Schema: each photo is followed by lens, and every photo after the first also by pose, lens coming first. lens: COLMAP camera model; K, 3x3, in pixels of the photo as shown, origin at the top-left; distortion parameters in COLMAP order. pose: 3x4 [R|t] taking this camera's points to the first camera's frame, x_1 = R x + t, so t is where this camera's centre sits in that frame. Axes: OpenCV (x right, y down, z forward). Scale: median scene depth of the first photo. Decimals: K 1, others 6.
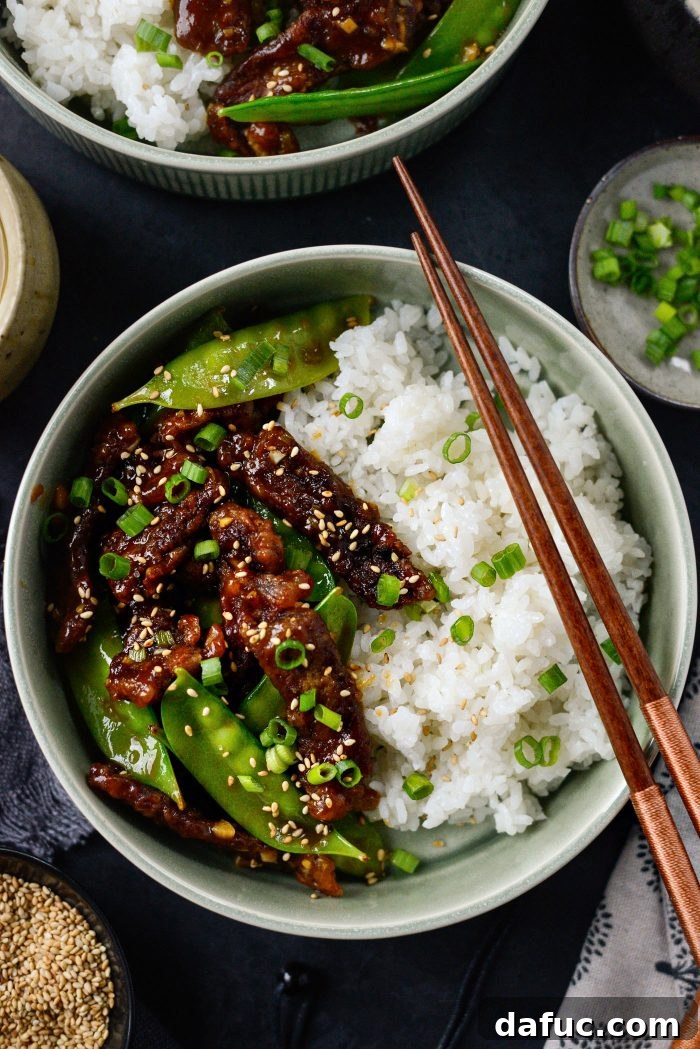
lens RADIAL K [[1757.0, 0, 350.0], [0, 1757.0, 524.5], [0, 0, 1]] dist [-0.135527, -0.166895]
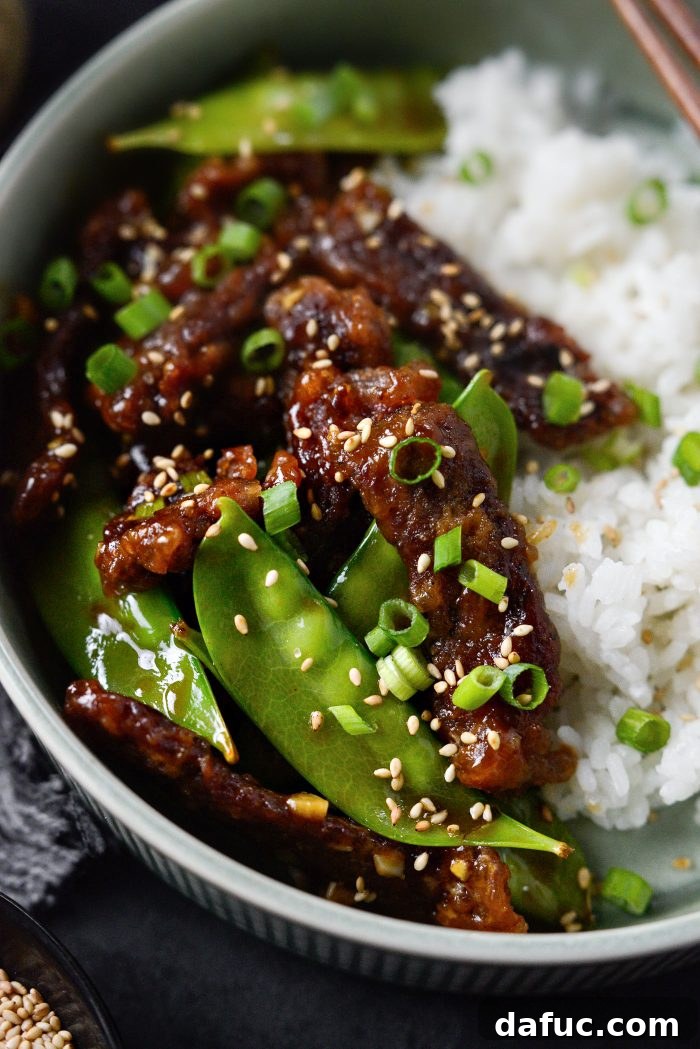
lens RADIAL K [[1813.6, 0, 349.6], [0, 1813.6, 496.3], [0, 0, 1]] dist [-0.028506, -0.064307]
pose [[0.998821, -0.044059, 0.020372, -0.065885], [0.048496, 0.923834, -0.379709, 0.301375], [-0.002091, 0.380249, 0.924882, 0.428584]]
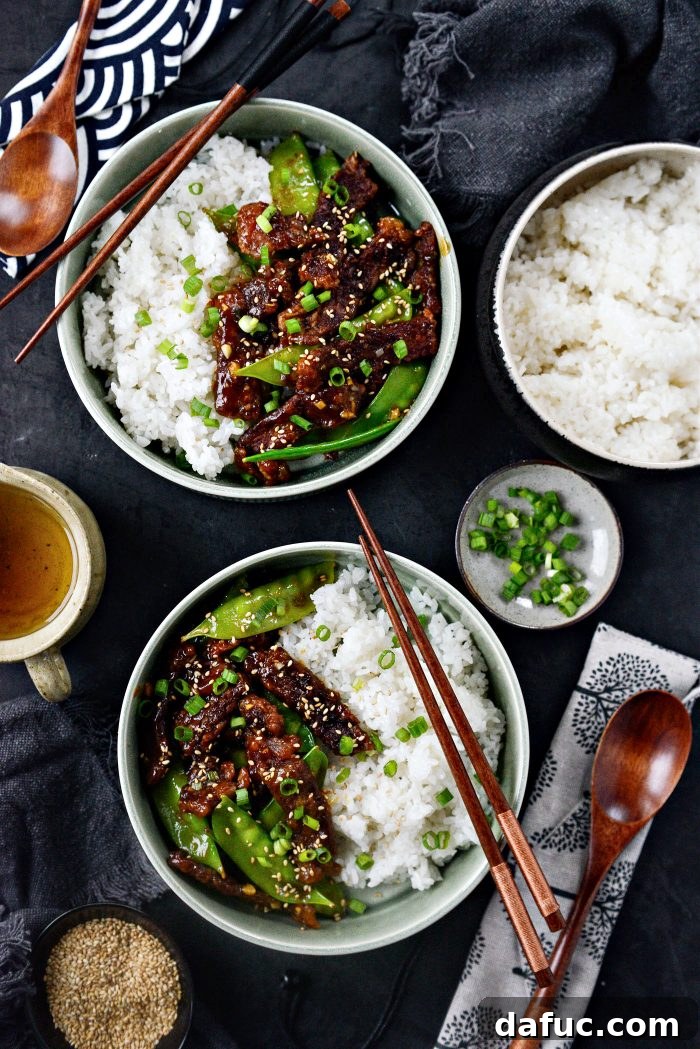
lens RADIAL K [[1813.6, 0, 349.6], [0, 1813.6, 496.3], [0, 0, 1]] dist [-0.028506, -0.064307]
pose [[0.999701, -0.005956, 0.023697, -0.014545], [0.006106, 0.999962, -0.006259, -0.188660], [-0.023659, 0.006402, 0.999700, -0.729551]]
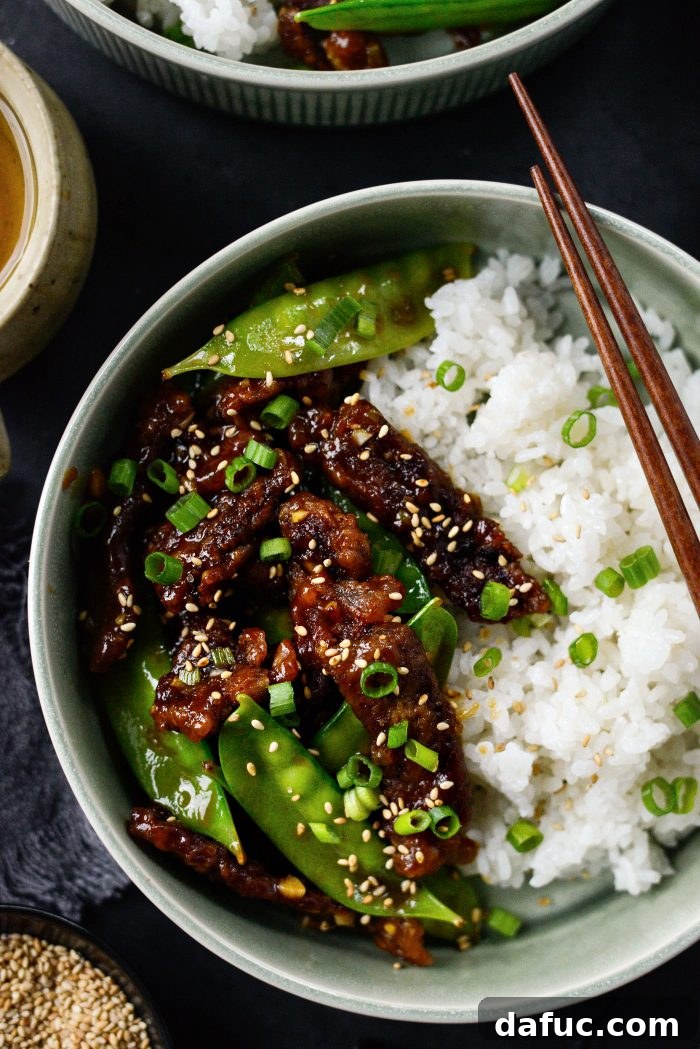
lens RADIAL K [[1757.0, 0, 350.0], [0, 1757.0, 524.5], [0, 0, 1]] dist [-0.135527, -0.166895]
pose [[0.999917, 0.012086, 0.004394, -0.049953], [-0.012179, 0.999690, 0.021705, -0.015381], [-0.004130, -0.021756, 0.999755, 0.176578]]
